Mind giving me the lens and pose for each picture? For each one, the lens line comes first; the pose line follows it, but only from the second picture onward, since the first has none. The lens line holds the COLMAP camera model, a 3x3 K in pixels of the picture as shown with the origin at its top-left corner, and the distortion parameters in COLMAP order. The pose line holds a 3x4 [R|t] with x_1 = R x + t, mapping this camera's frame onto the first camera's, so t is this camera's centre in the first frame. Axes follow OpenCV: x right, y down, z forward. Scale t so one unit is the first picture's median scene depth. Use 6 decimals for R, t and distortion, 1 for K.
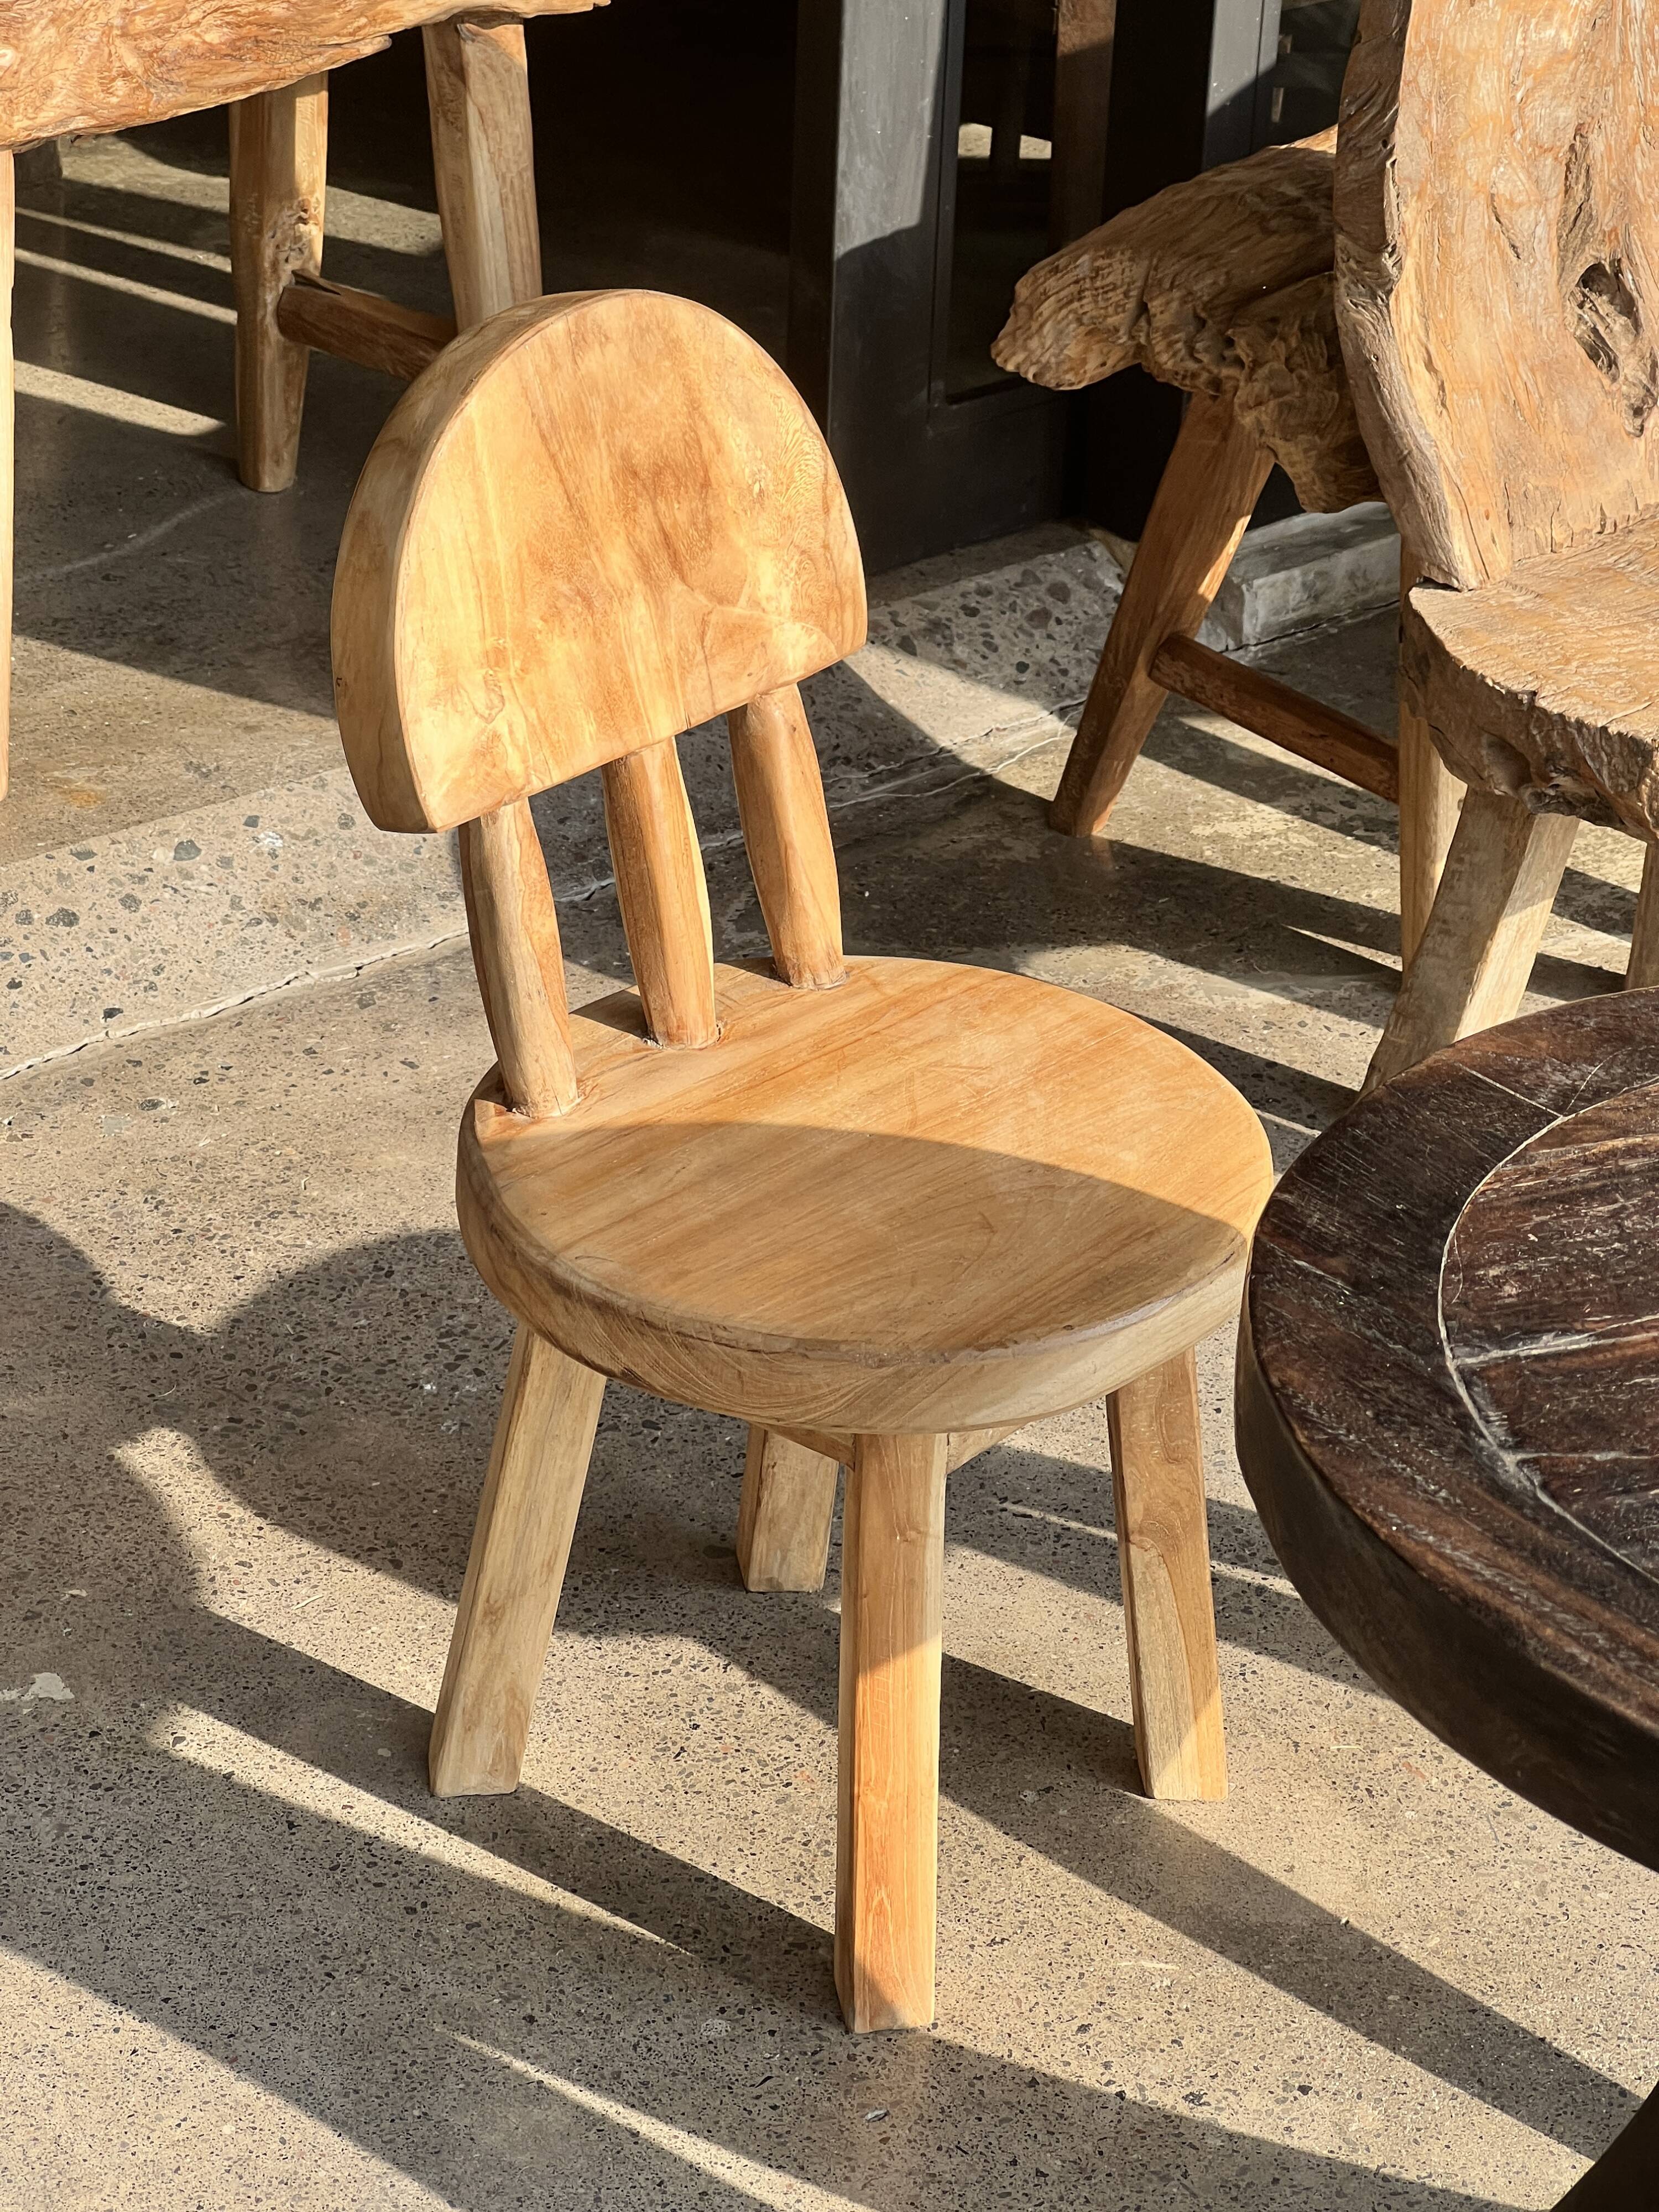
lens RADIAL K [[5306.3, 0, 763.4], [0, 5306.3, 1059.6], [0, 0, 1]] dist [0.183968, 0.000000]
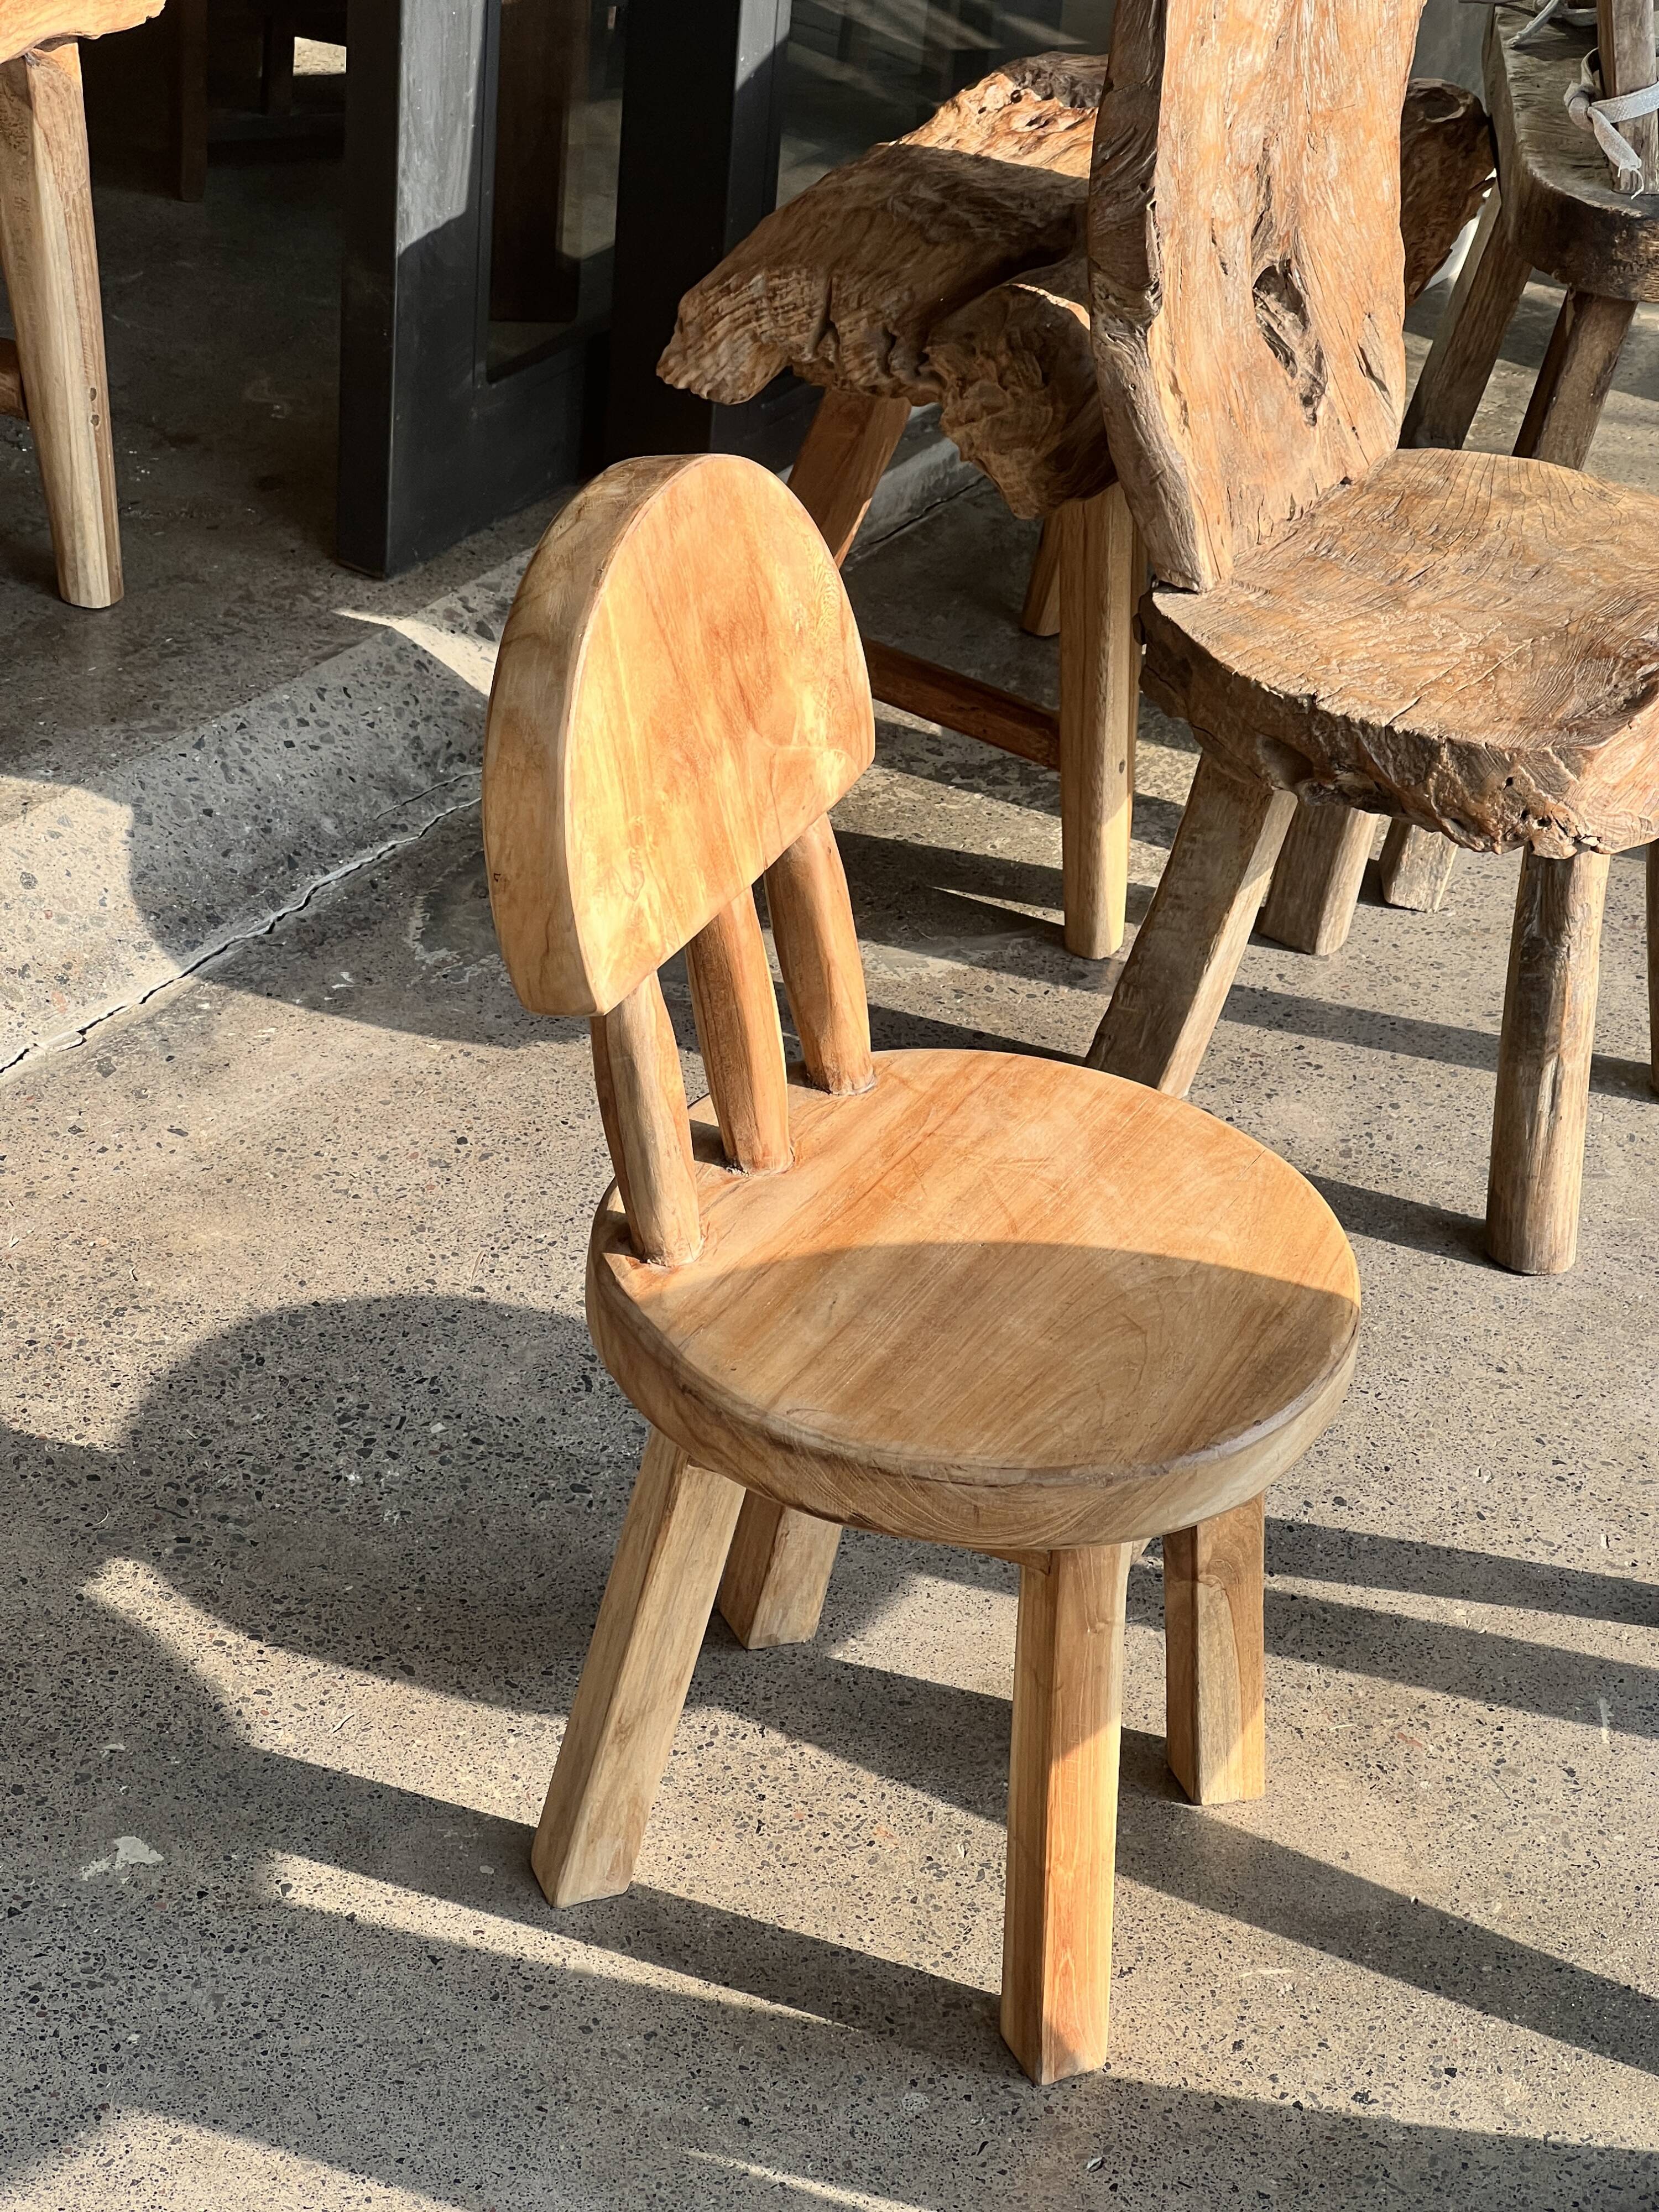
lens RADIAL K [[5306.3, 0, 807.3], [0, 5306.3, 1099.1], [0, 0, 1]] dist [0.183968, 0.000000]
pose [[0.957565, -0.111103, 0.265944, -0.265281], [0.090266, 0.991900, 0.089369, -0.101966], [-0.273718, -0.061570, 0.959837, 0.007620]]
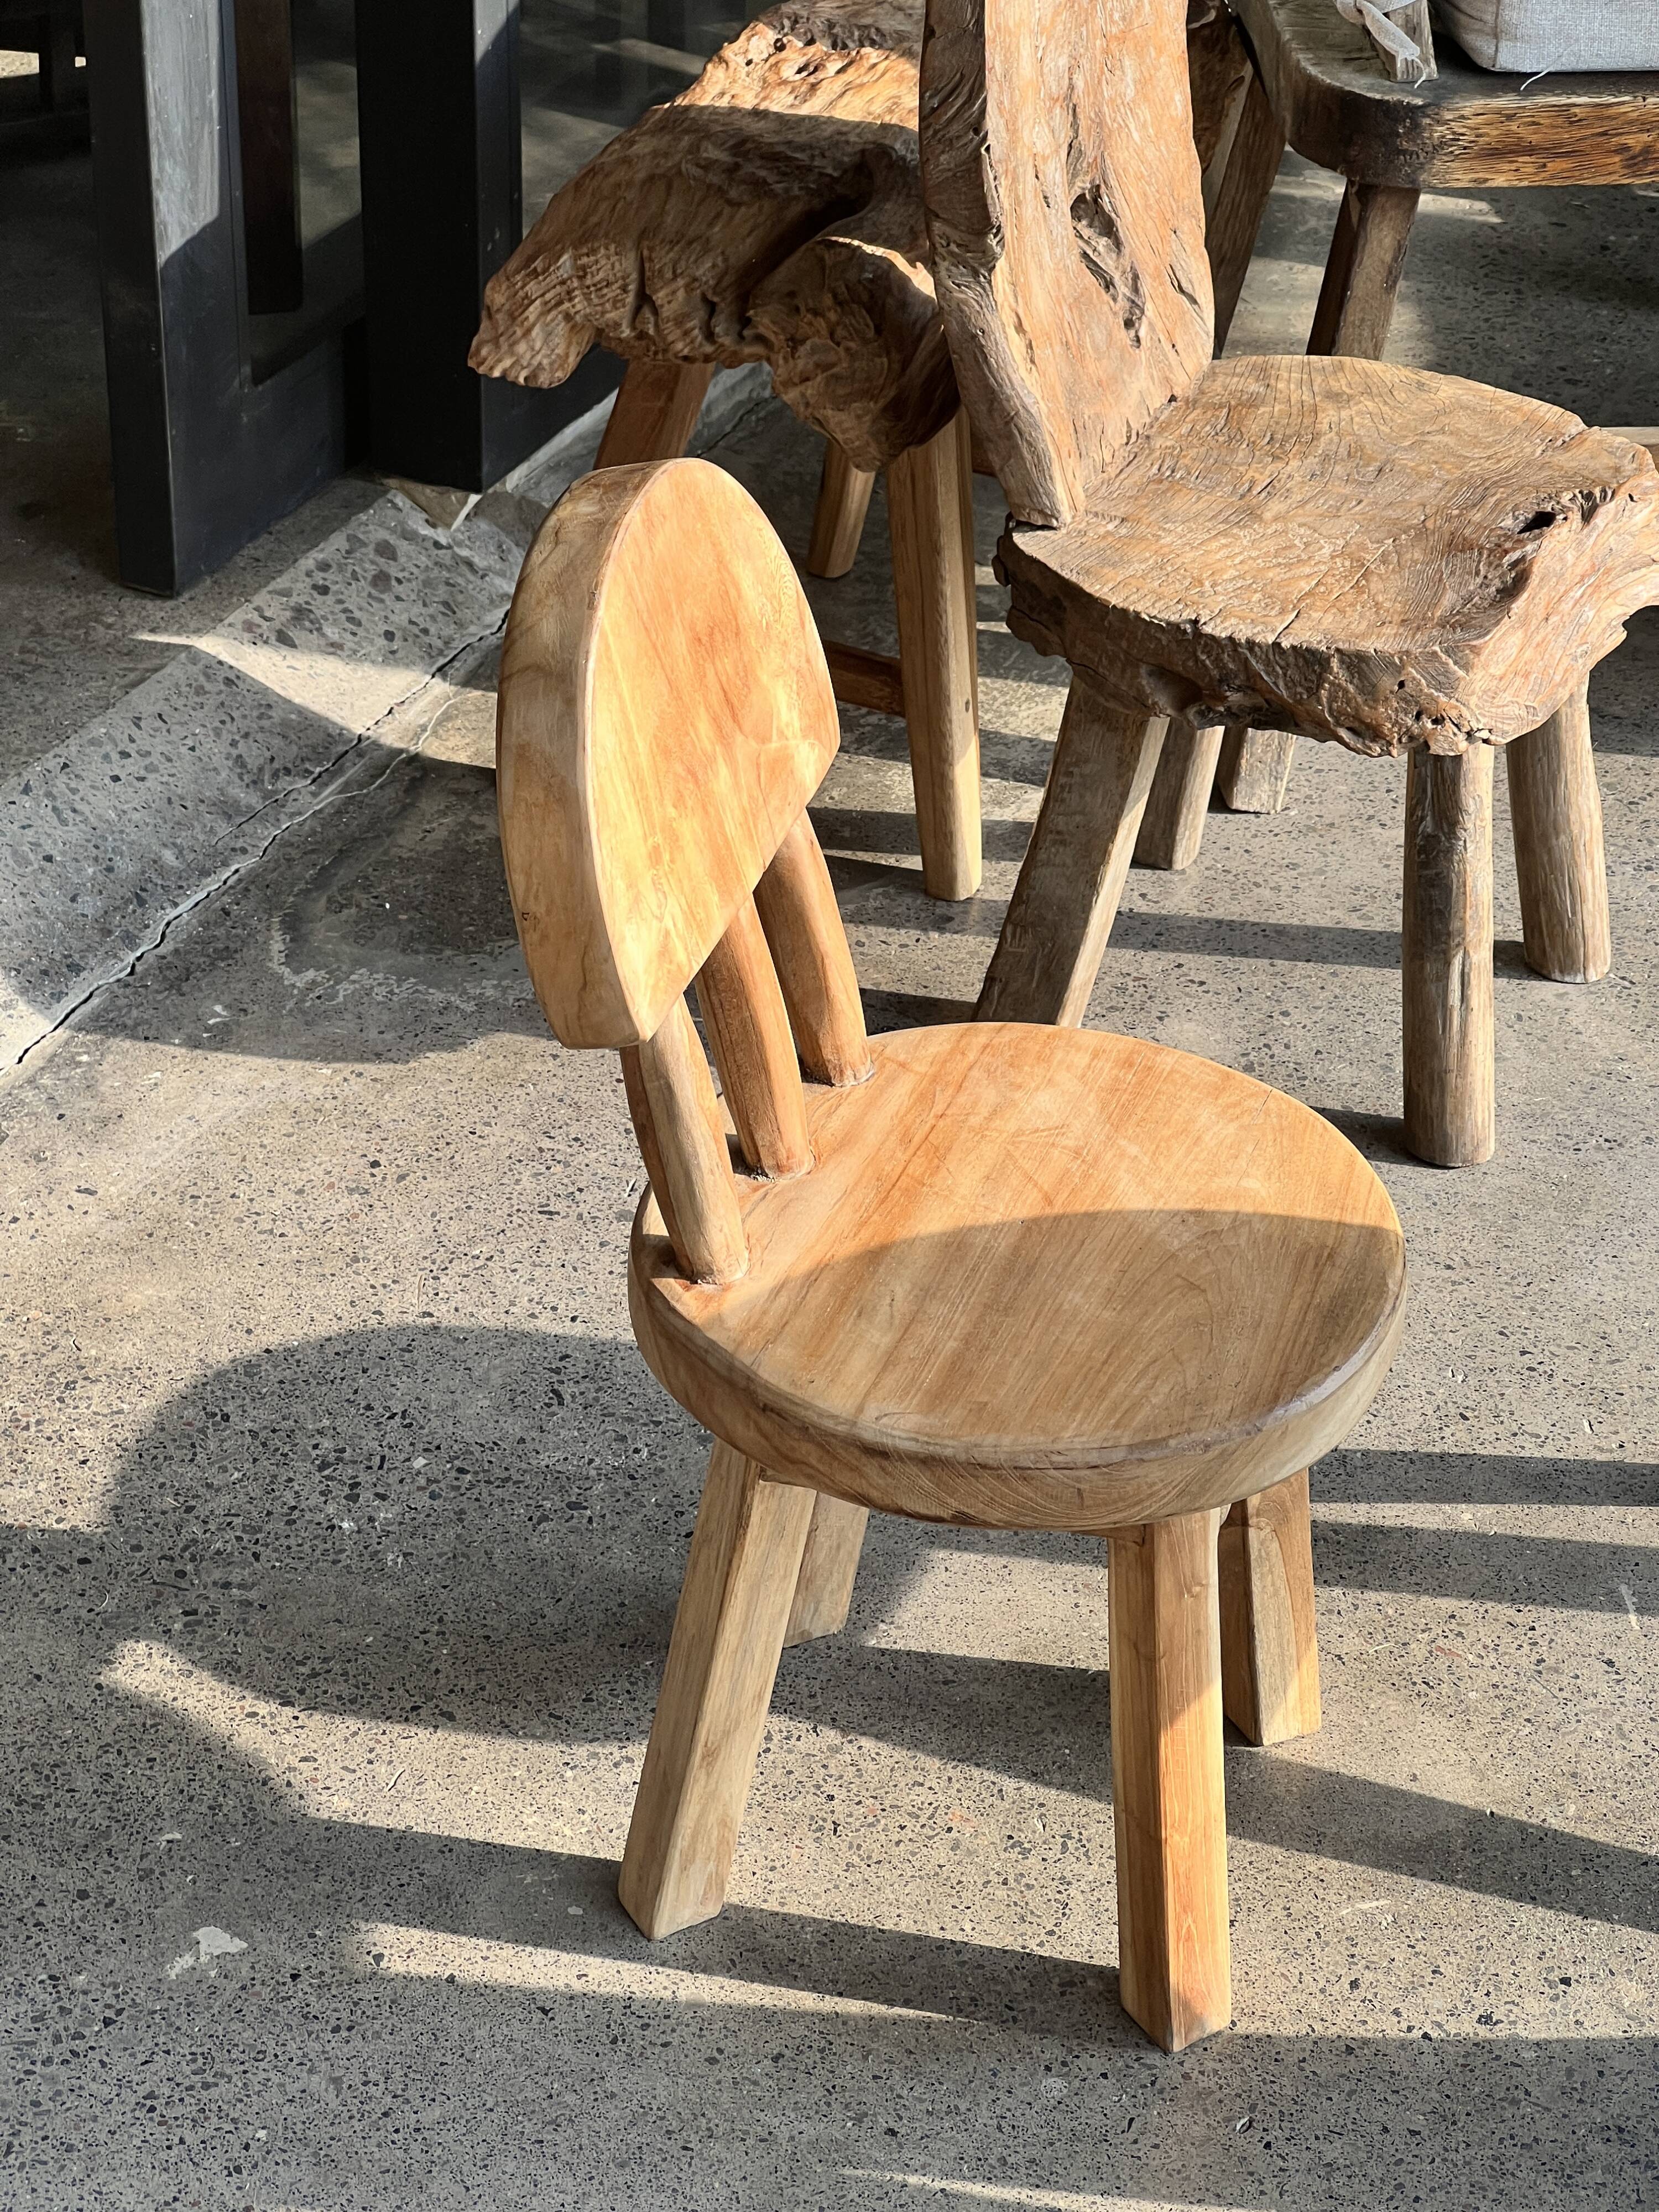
lens RADIAL K [[5306.3, 0, 832.0], [0, 5306.3, 1051.8], [0, 0, 1]] dist [0.183968, 0.000000]
pose [[0.906540, -0.226985, 0.355897, -0.345361], [0.198217, 0.973288, 0.115847, -0.133833], [-0.372686, -0.034475, 0.927317, 0.050995]]
